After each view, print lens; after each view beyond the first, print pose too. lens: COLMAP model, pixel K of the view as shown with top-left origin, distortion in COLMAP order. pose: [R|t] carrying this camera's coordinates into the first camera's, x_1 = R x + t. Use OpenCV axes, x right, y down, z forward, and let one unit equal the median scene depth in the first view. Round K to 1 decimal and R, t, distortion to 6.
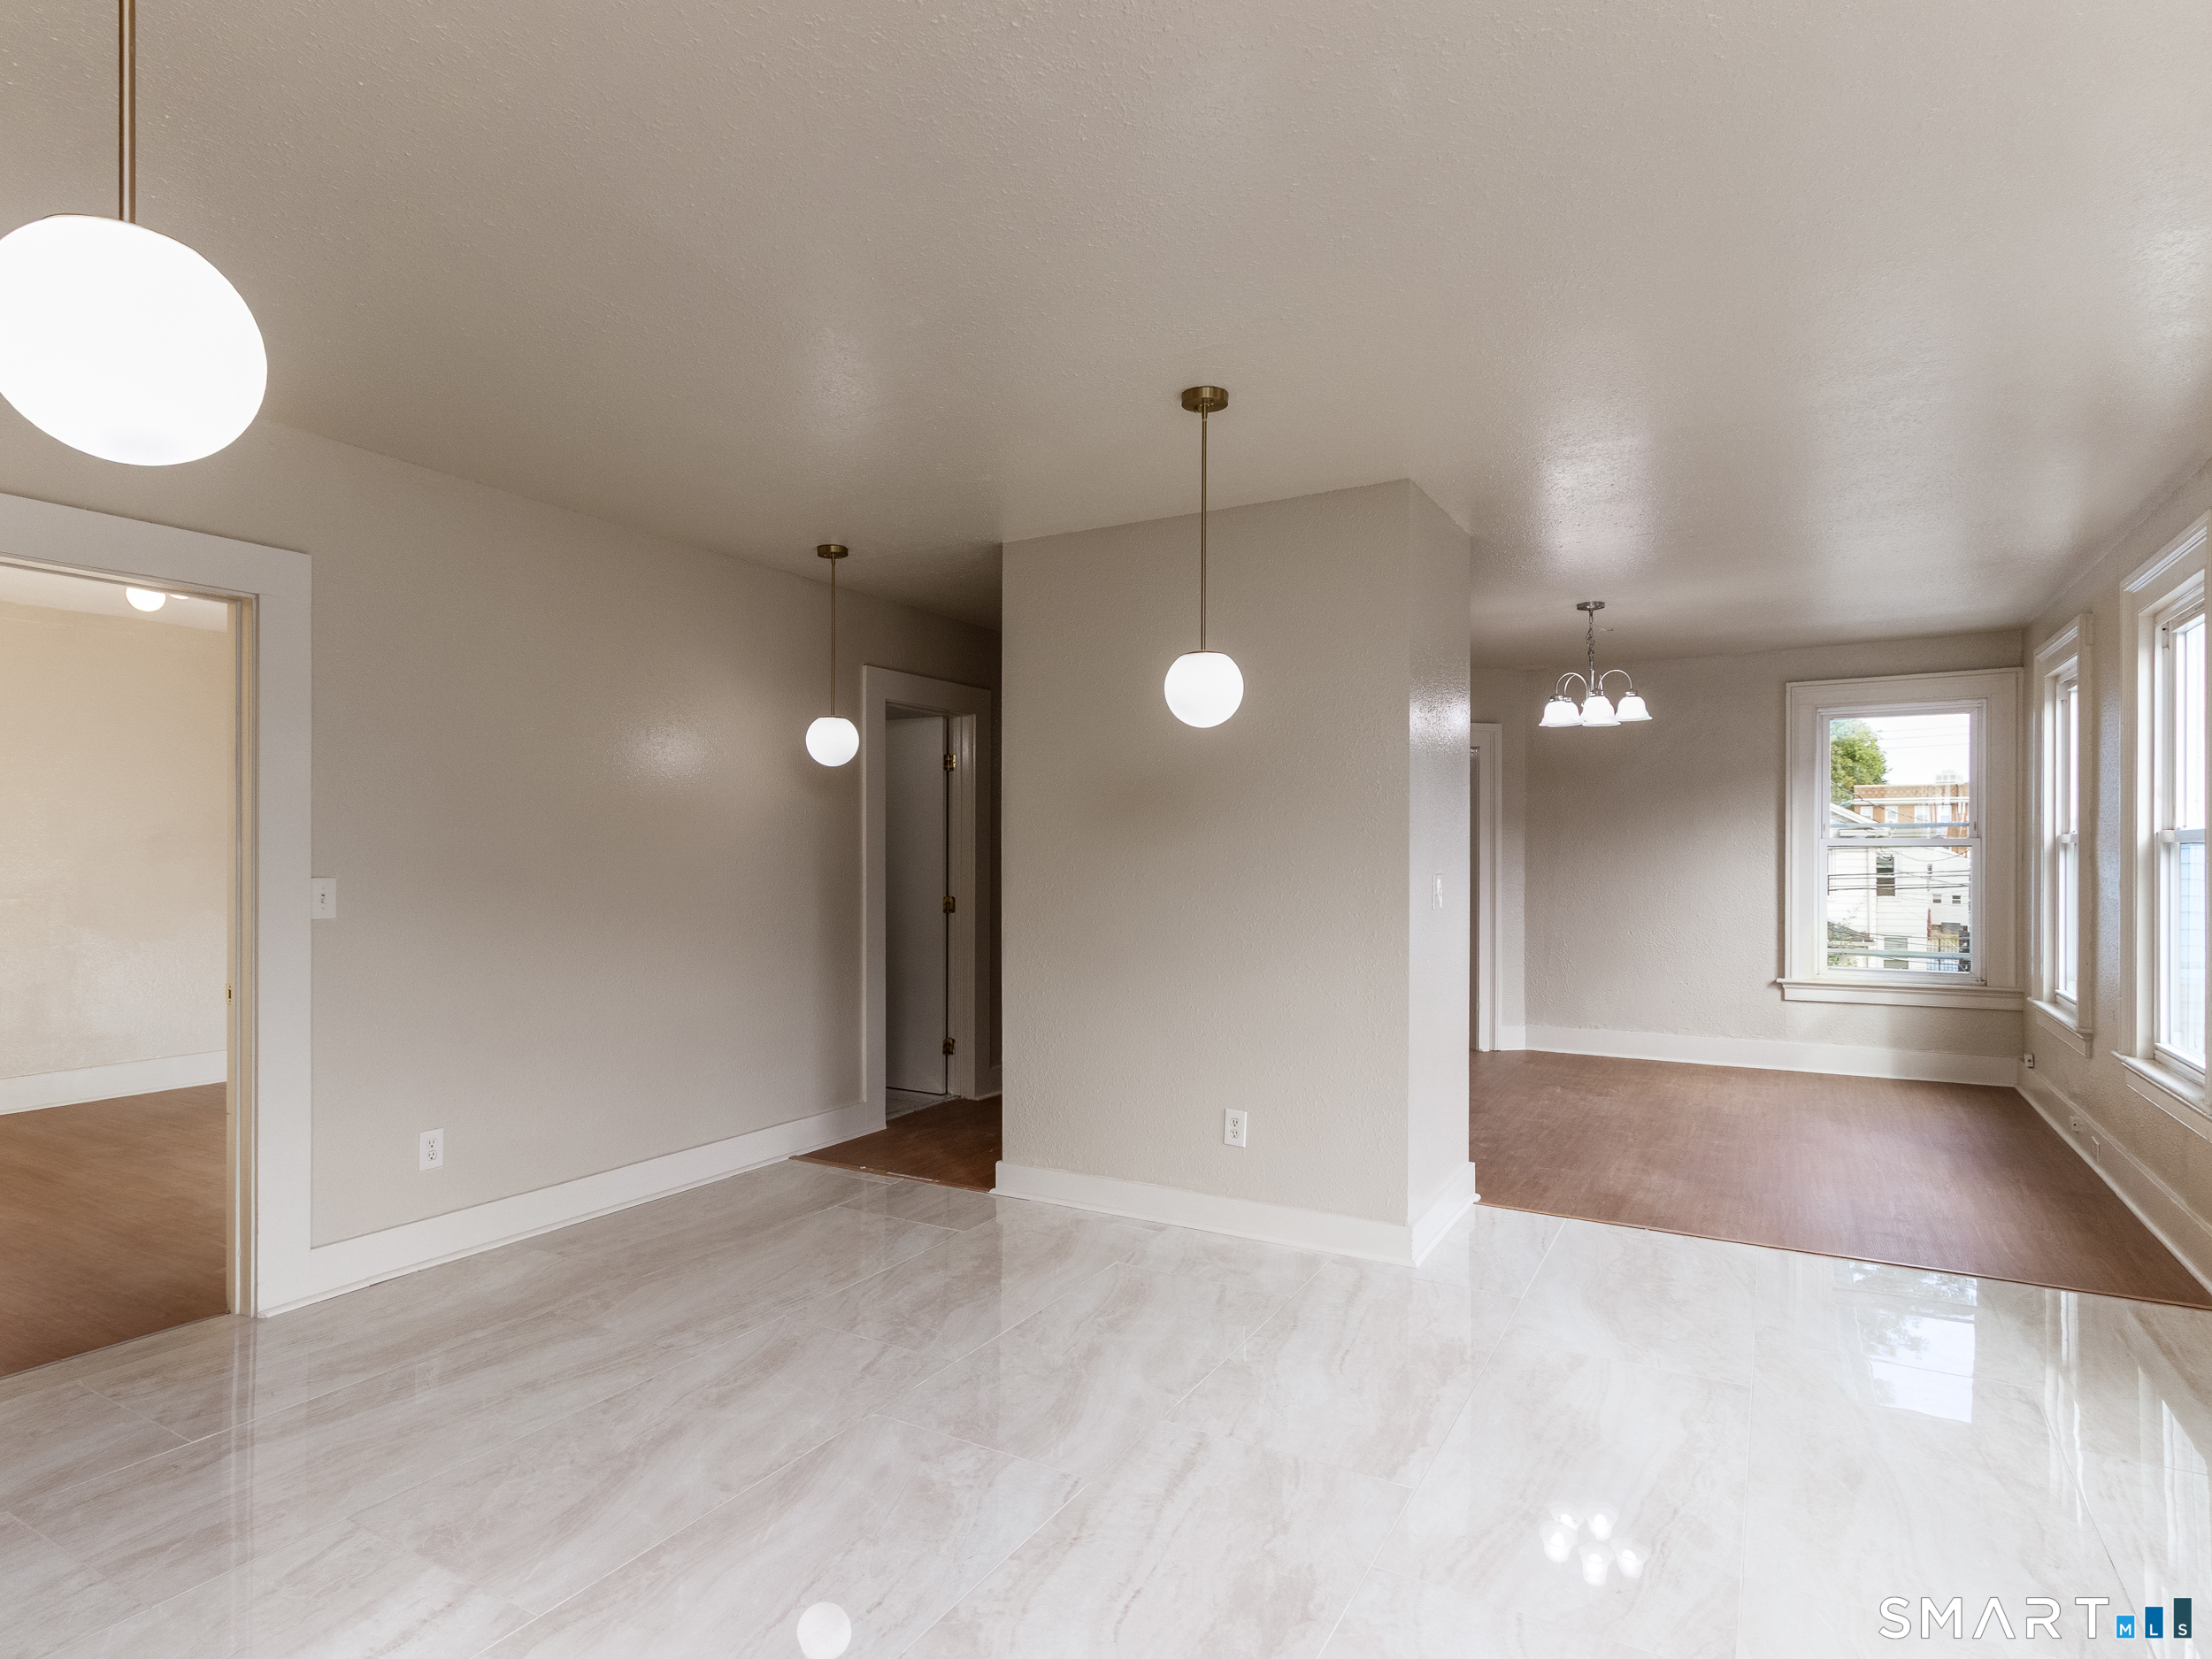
lens RADIAL K [[1212.3, 0, 1092.5], [0, 1212.3, 850.3], [0, 0, 1]] dist [0.011965, -0.000235]
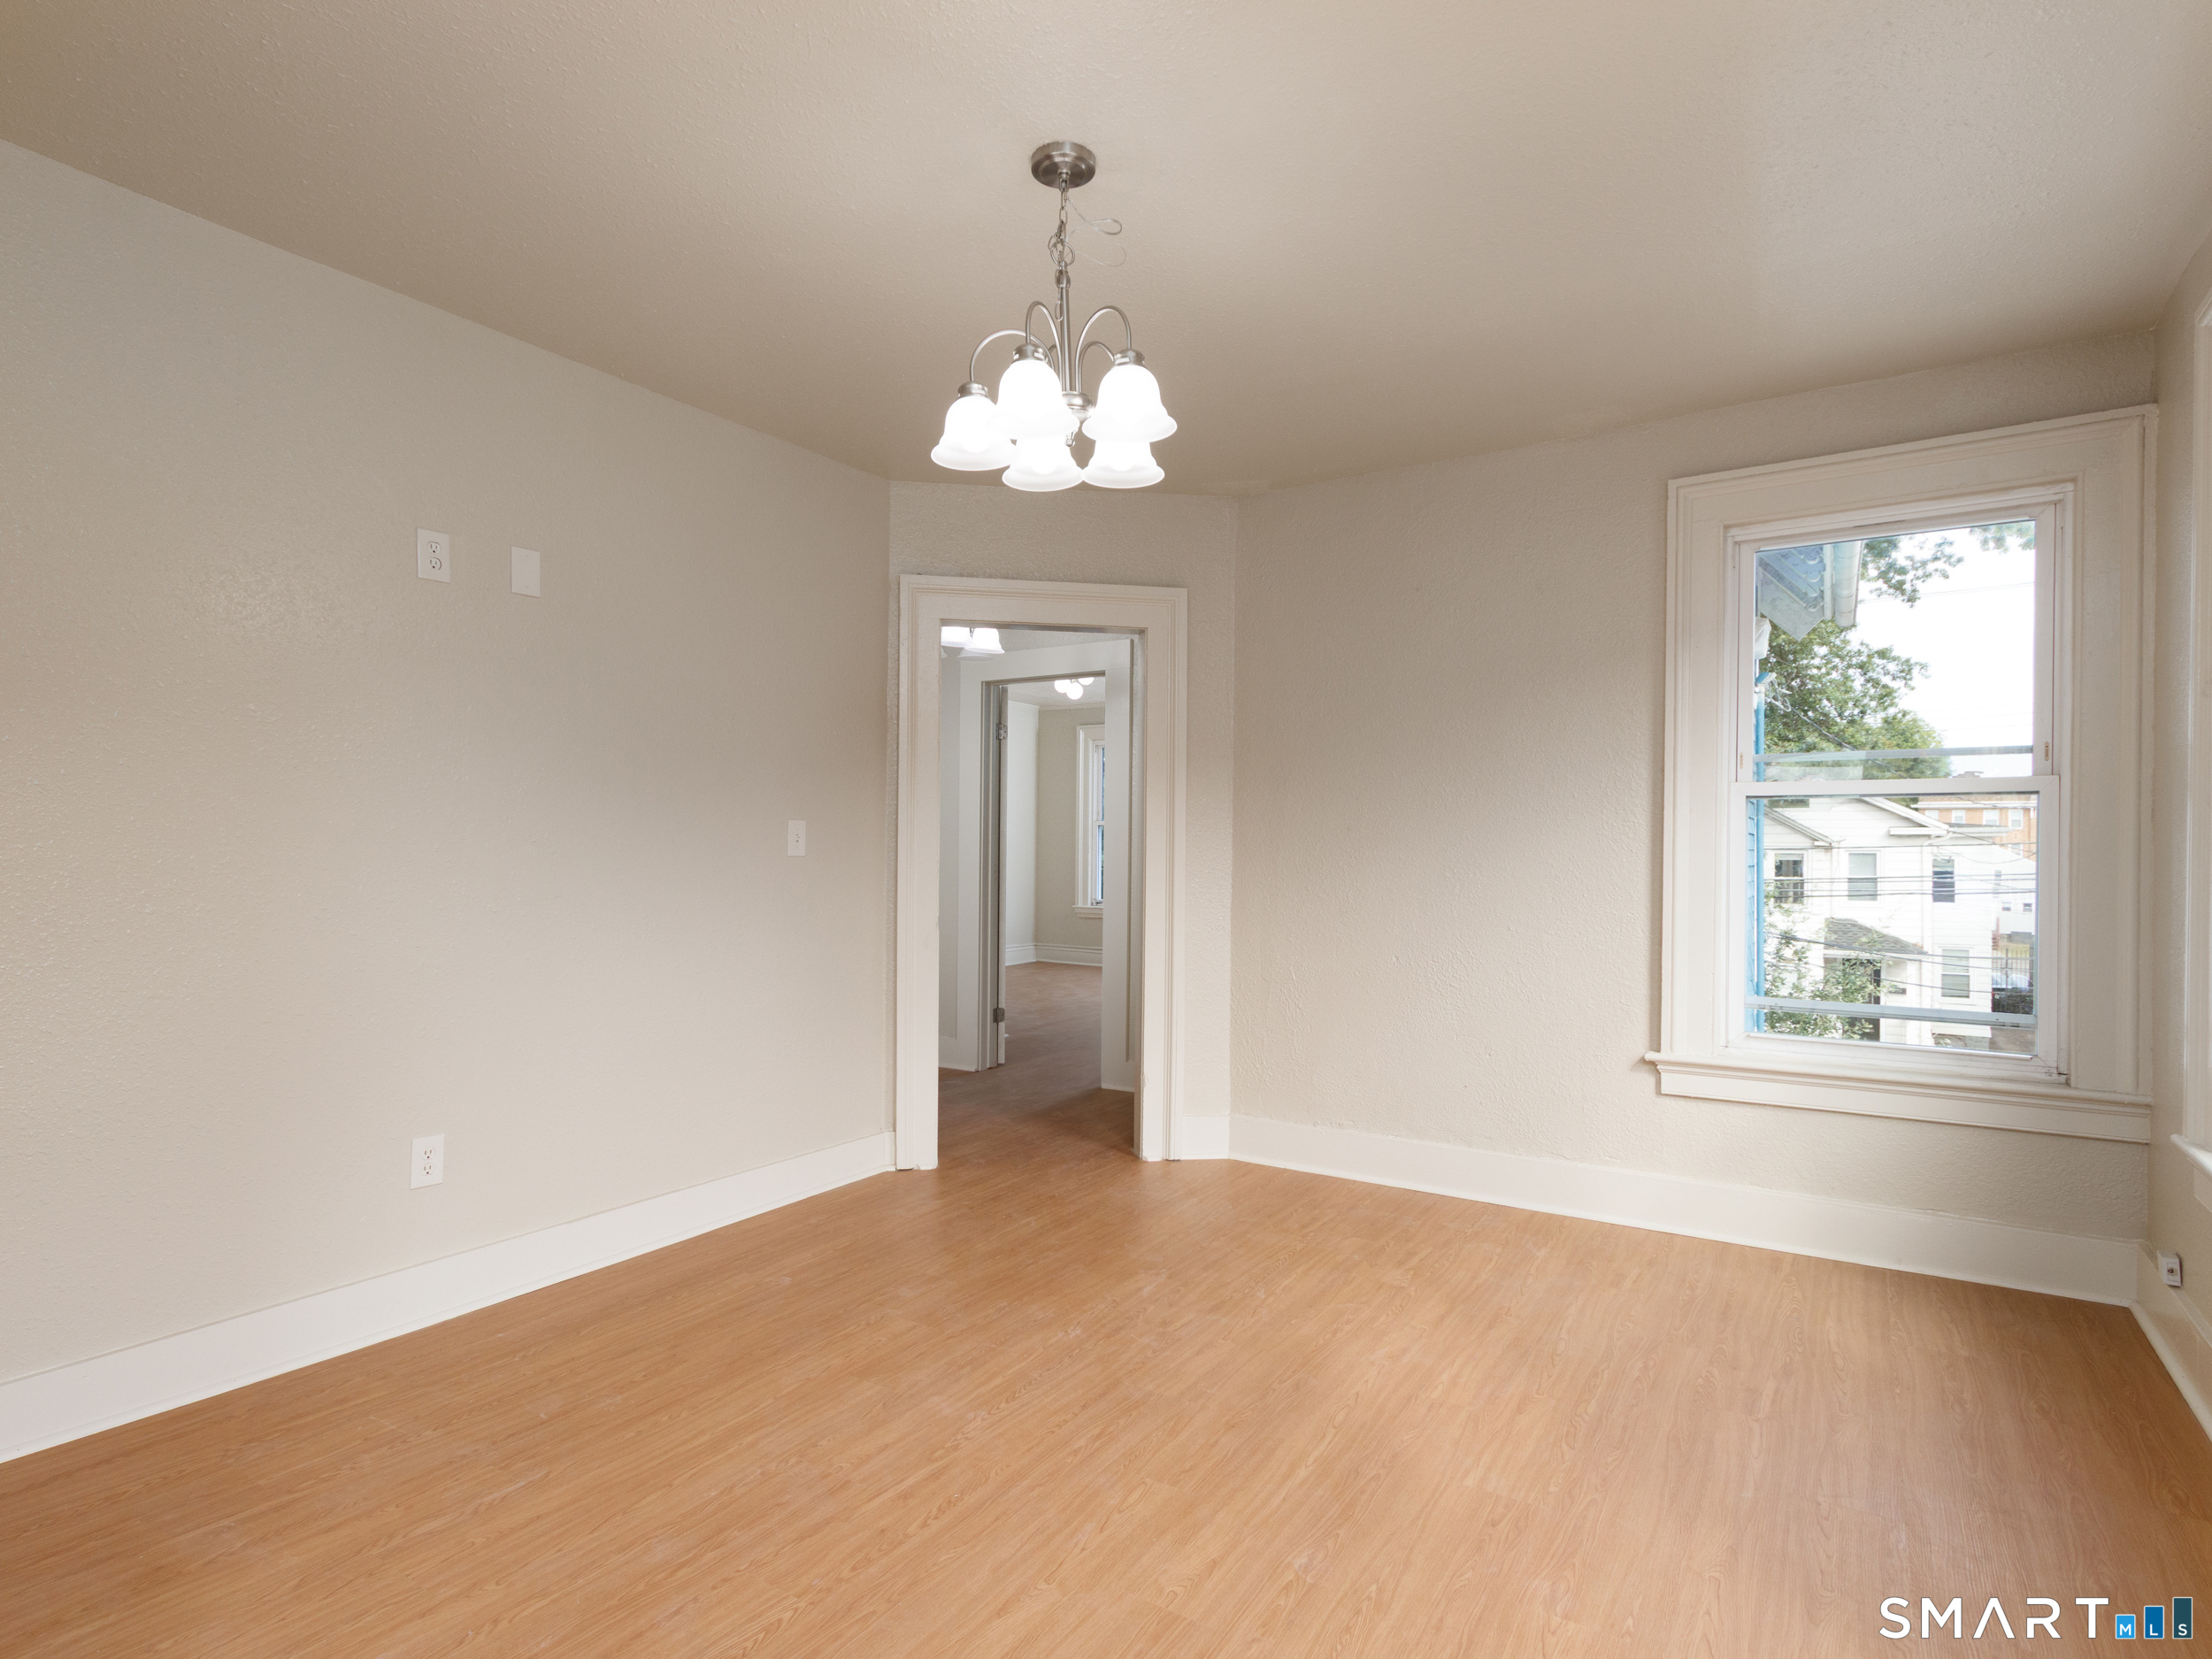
lens RADIAL K [[1156.4, 0, 1097.6], [0, 1156.4, 844.4], [0, 0, 1]] dist [0.001526, -0.000480]
pose [[0.998052, 0.009804, -0.061613, 0.334693], [-0.010092, 0.999940, -0.004374, 0.020000], [0.061566, 0.004987, 0.998091, 0.461525]]
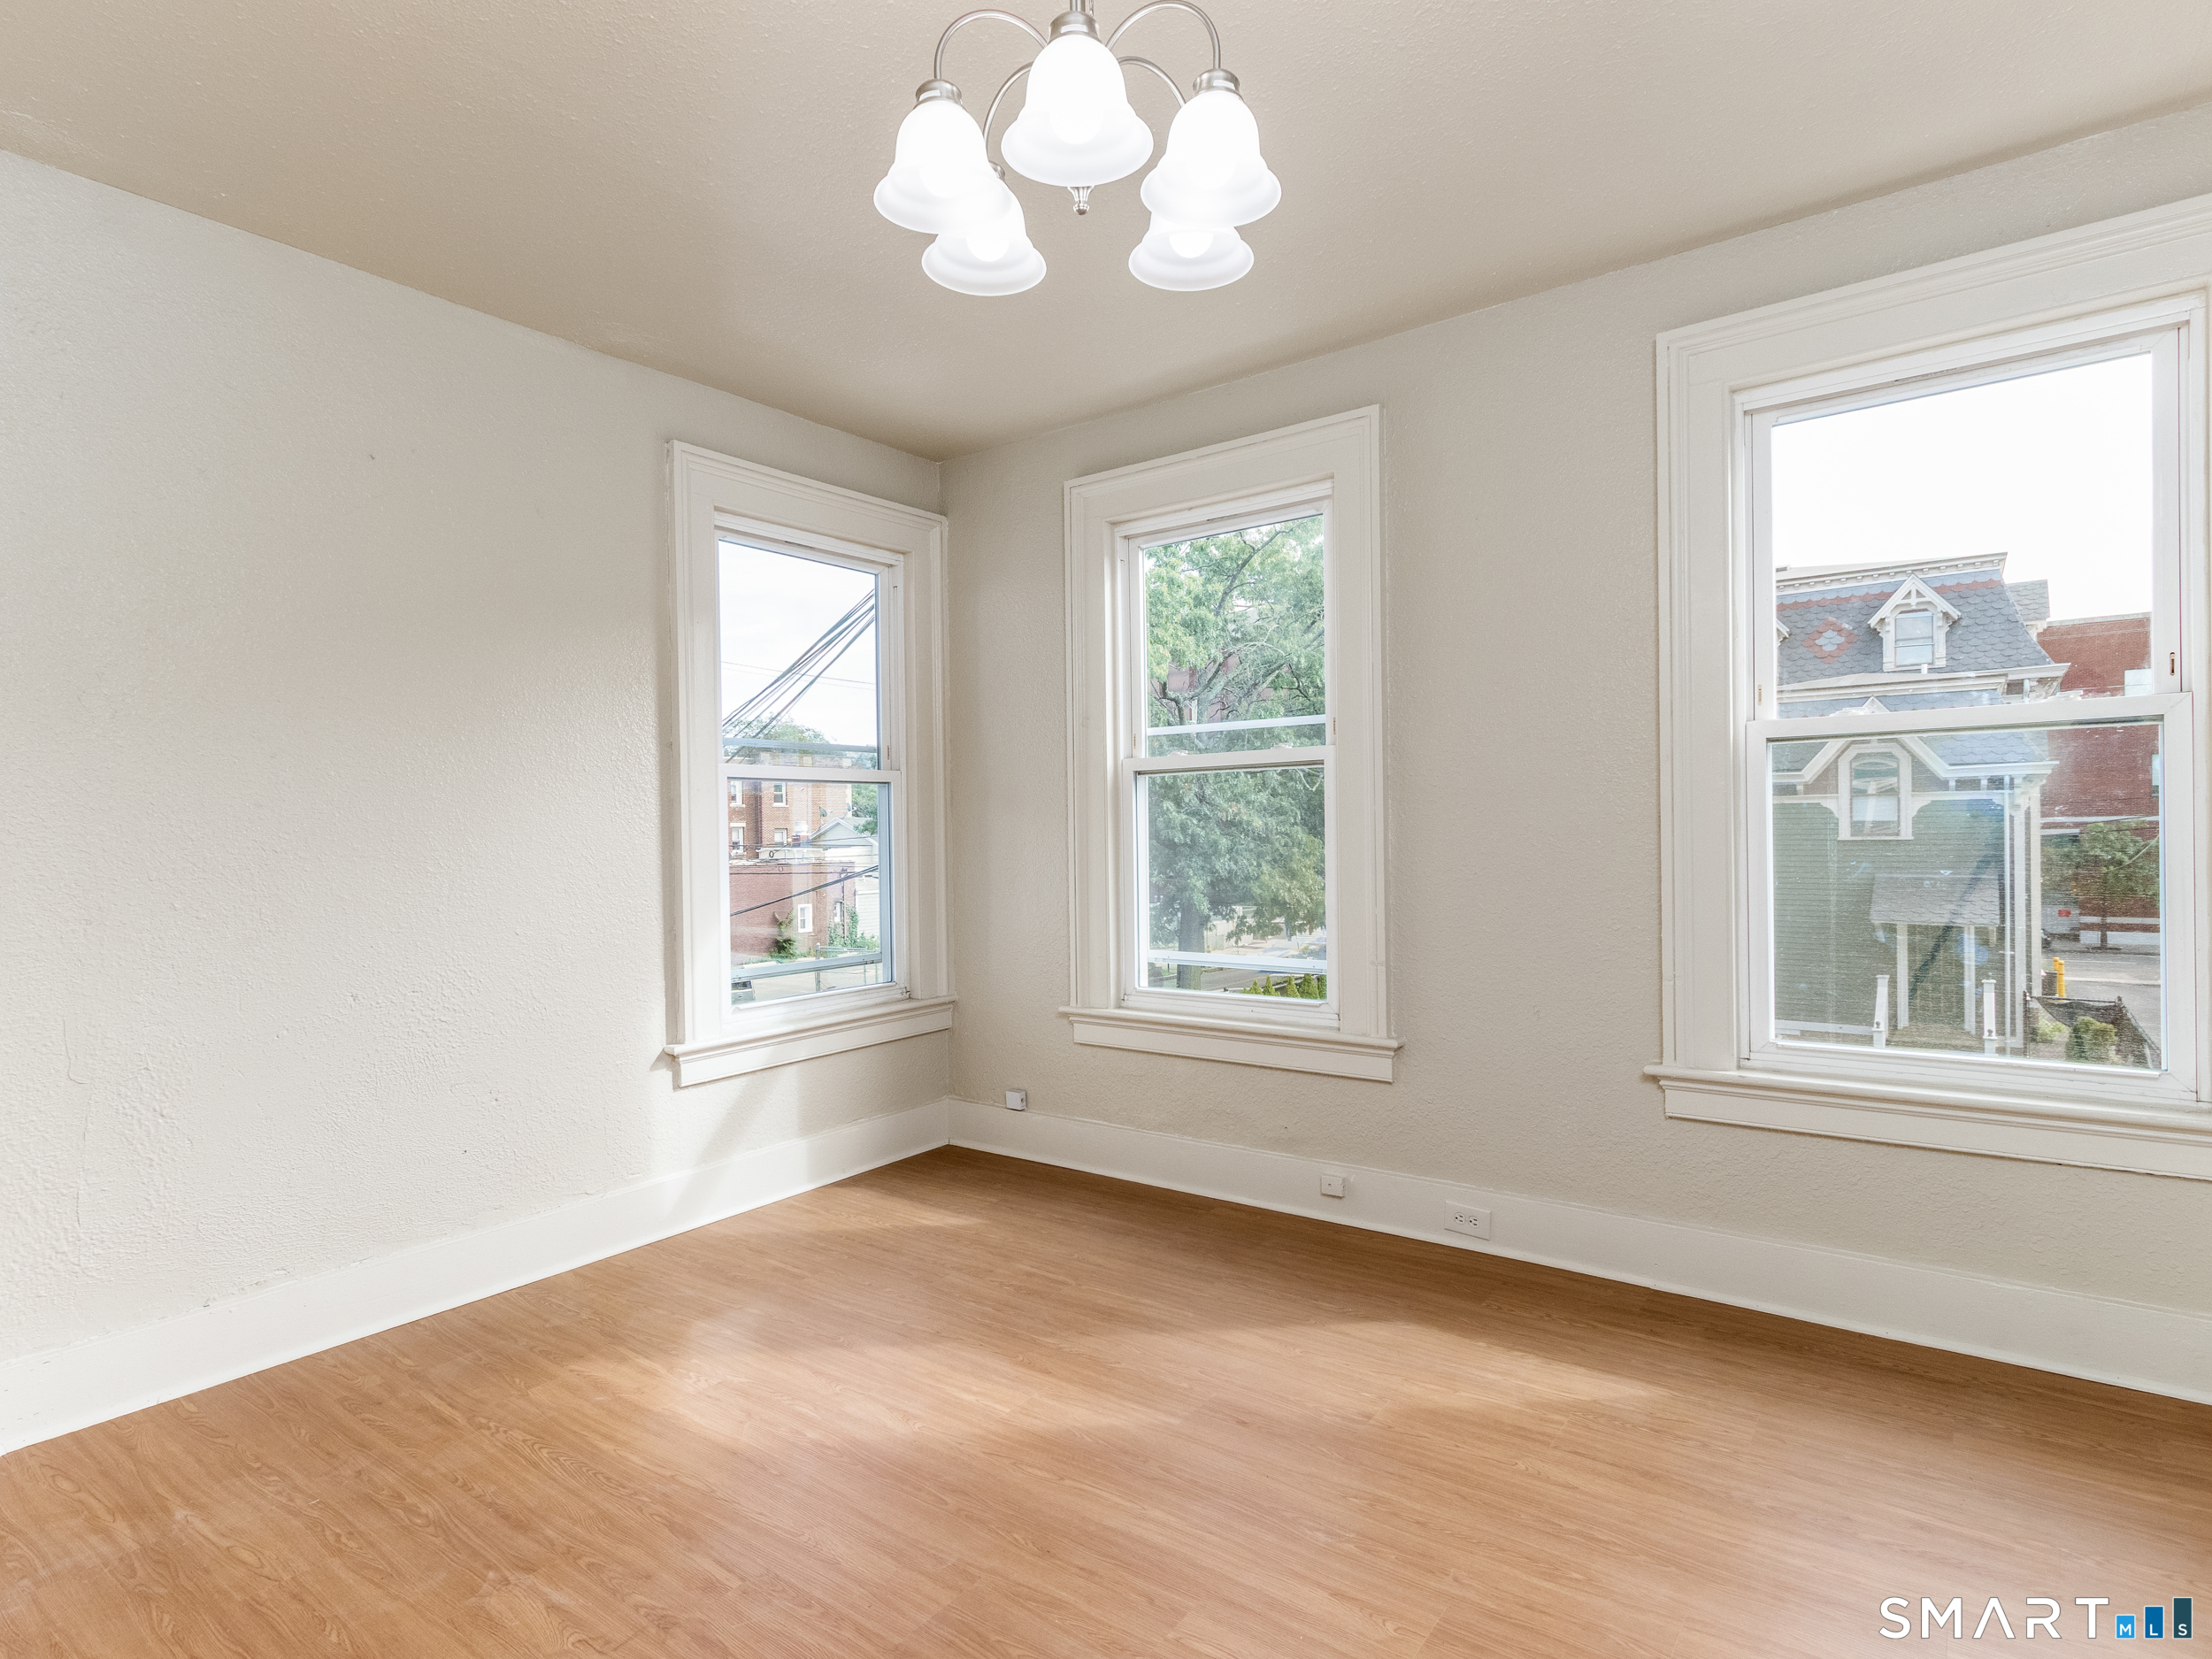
lens RADIAL K [[1156.4, 0, 1097.6], [0, 1156.4, 844.4], [0, 0, 1]] dist [0.001526, -0.000480]
pose [[0.127070, -0.012664, 0.991813, 0.120879], [0.016590, 0.999806, 0.010641, 0.021573], [-0.991755, 0.015102, 0.127256, 0.720553]]
